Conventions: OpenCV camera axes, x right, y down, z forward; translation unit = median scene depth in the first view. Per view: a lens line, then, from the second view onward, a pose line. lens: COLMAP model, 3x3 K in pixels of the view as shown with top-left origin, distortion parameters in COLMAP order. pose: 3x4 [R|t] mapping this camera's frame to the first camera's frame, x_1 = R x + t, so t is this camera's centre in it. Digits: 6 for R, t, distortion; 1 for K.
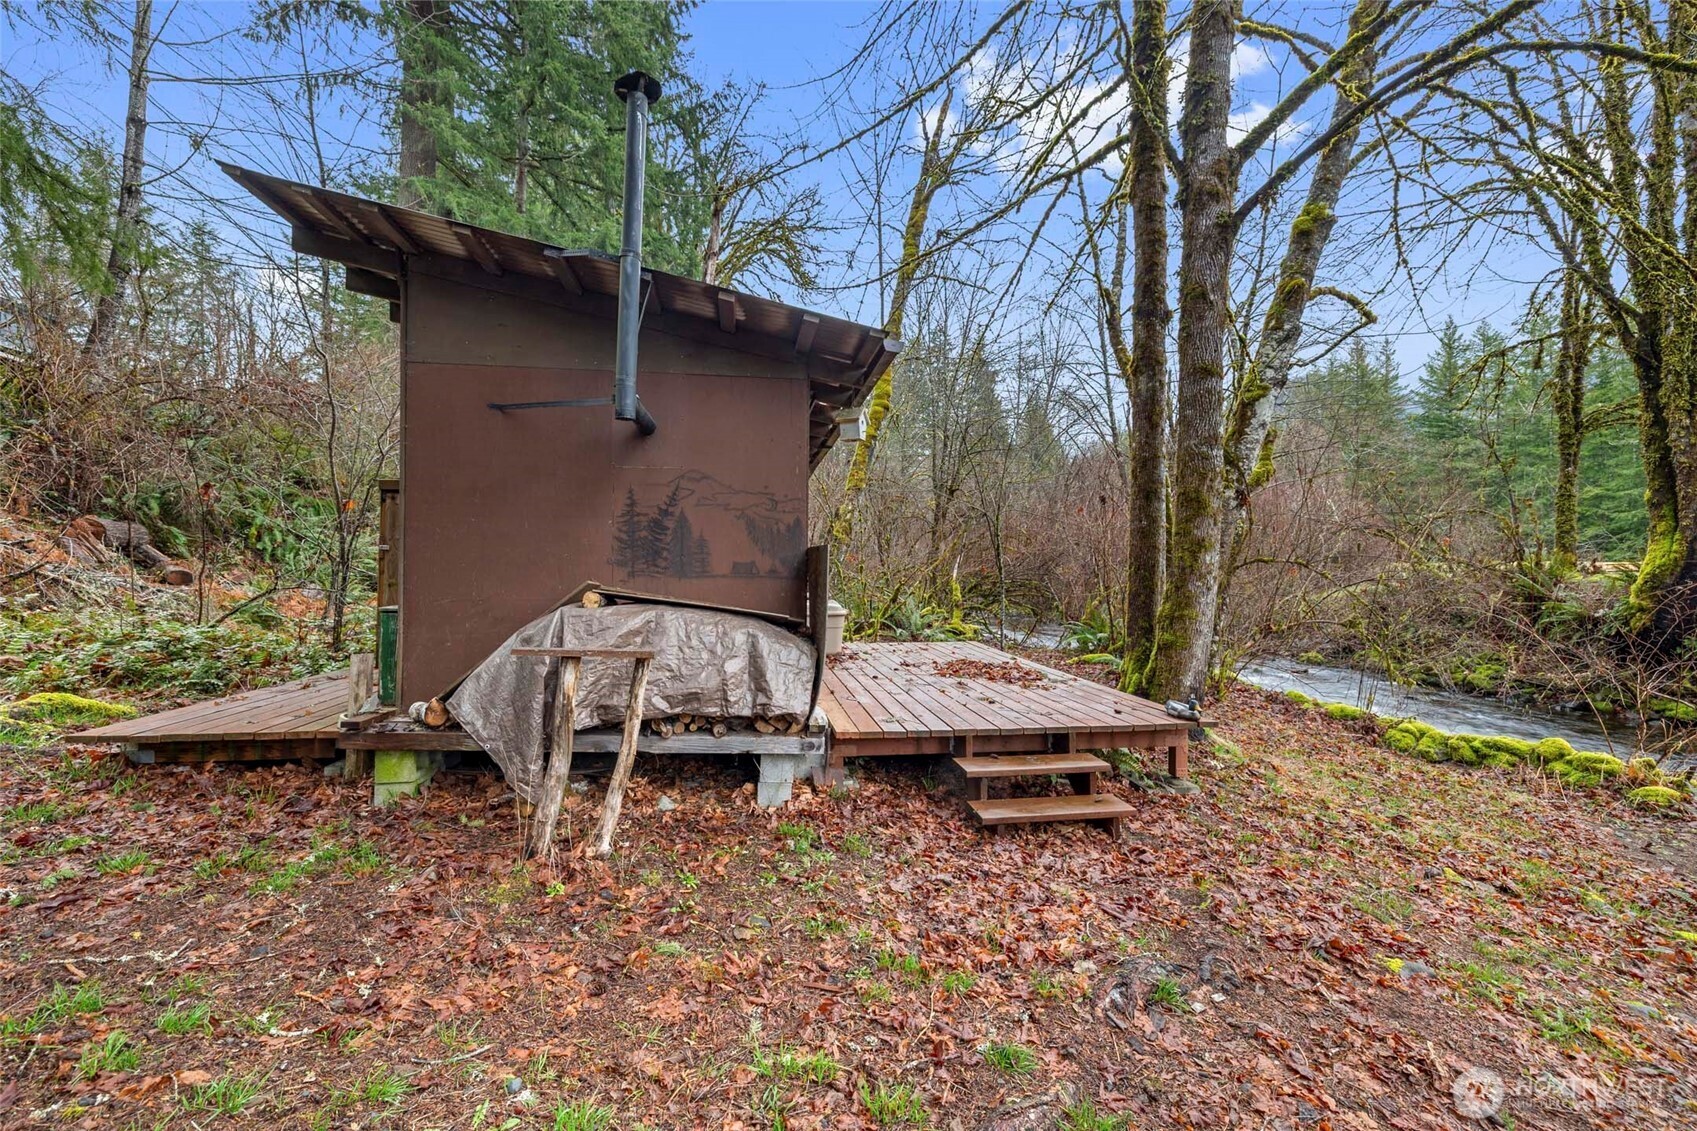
lens RADIAL K [[714.4, 0, 845.0], [0, 714.4, 559.7], [0, 0, 1]] dist [0.002230, -0.000383]
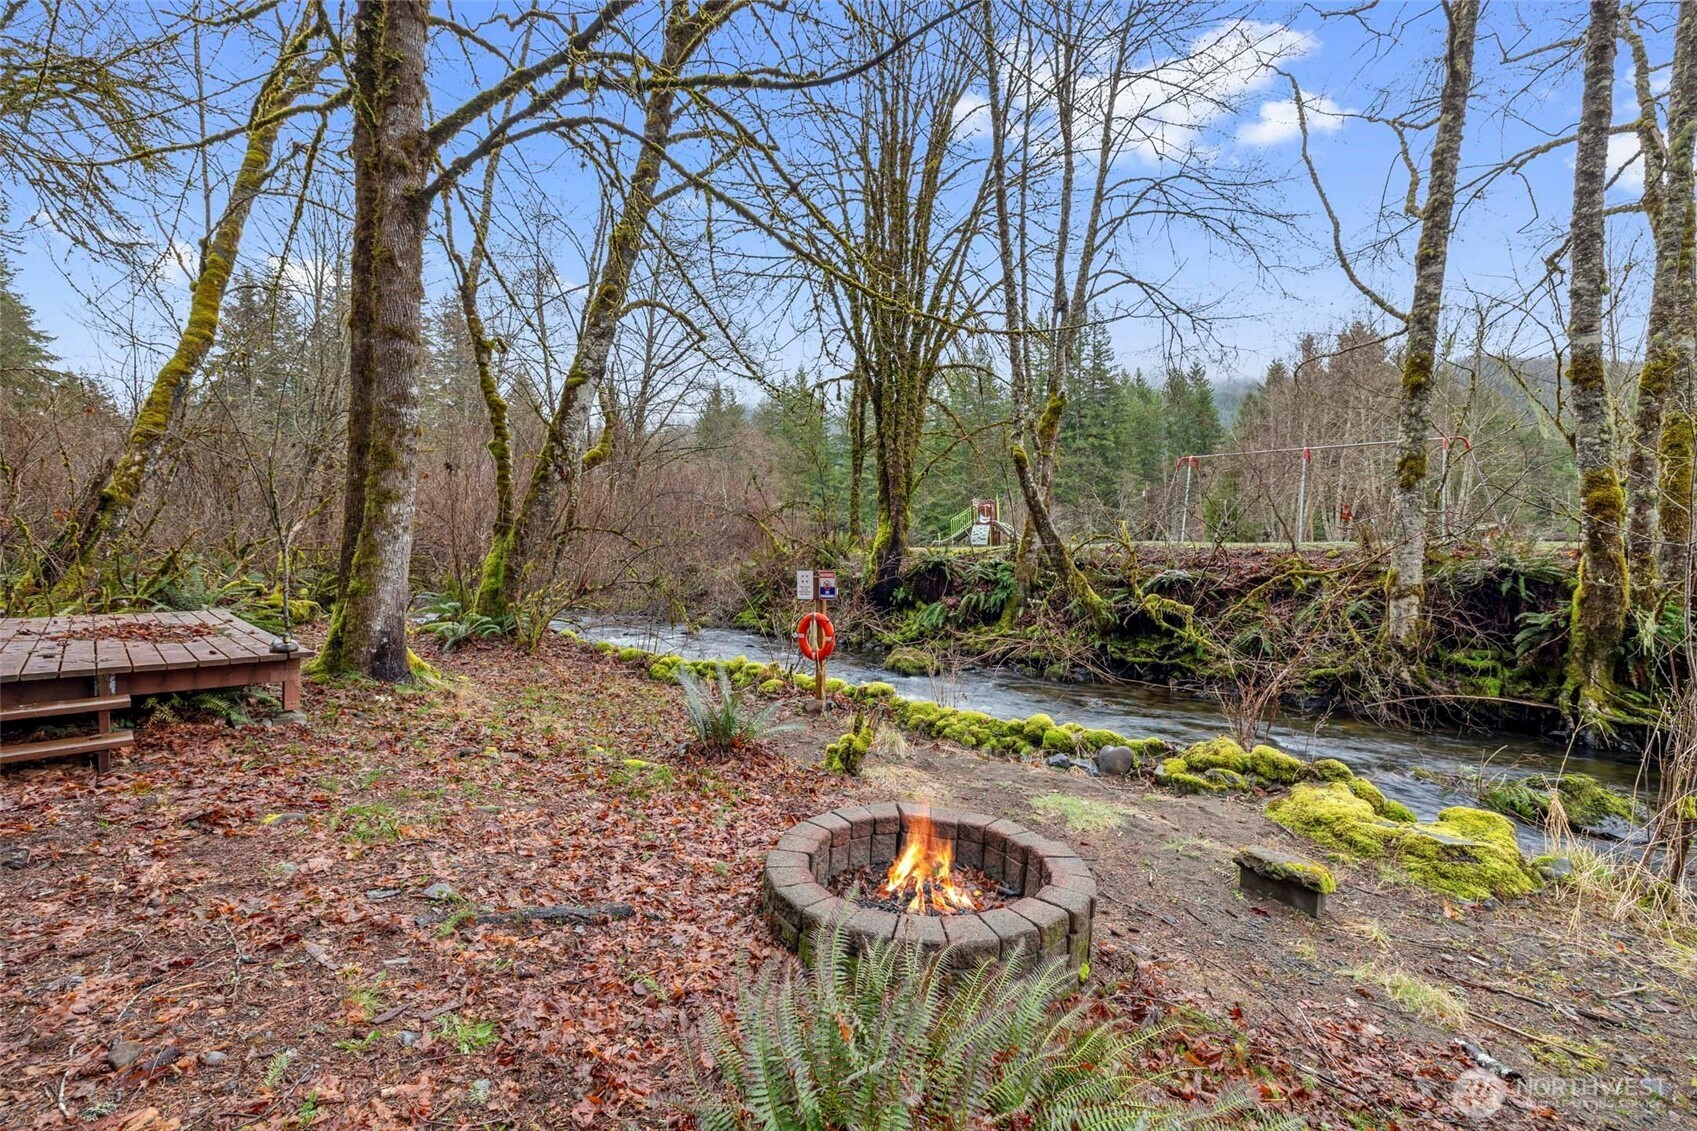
lens RADIAL K [[714.4, 0, 847.1], [0, 714.4, 562.6], [0, 0, 1]] dist [0.002230, -0.000383]
pose [[0.785970, -0.004242, 0.618250, 0.353874], [-0.008722, 0.999801, 0.017949, 0.049325], [-0.618203, -0.019500, 0.785776, -0.239593]]
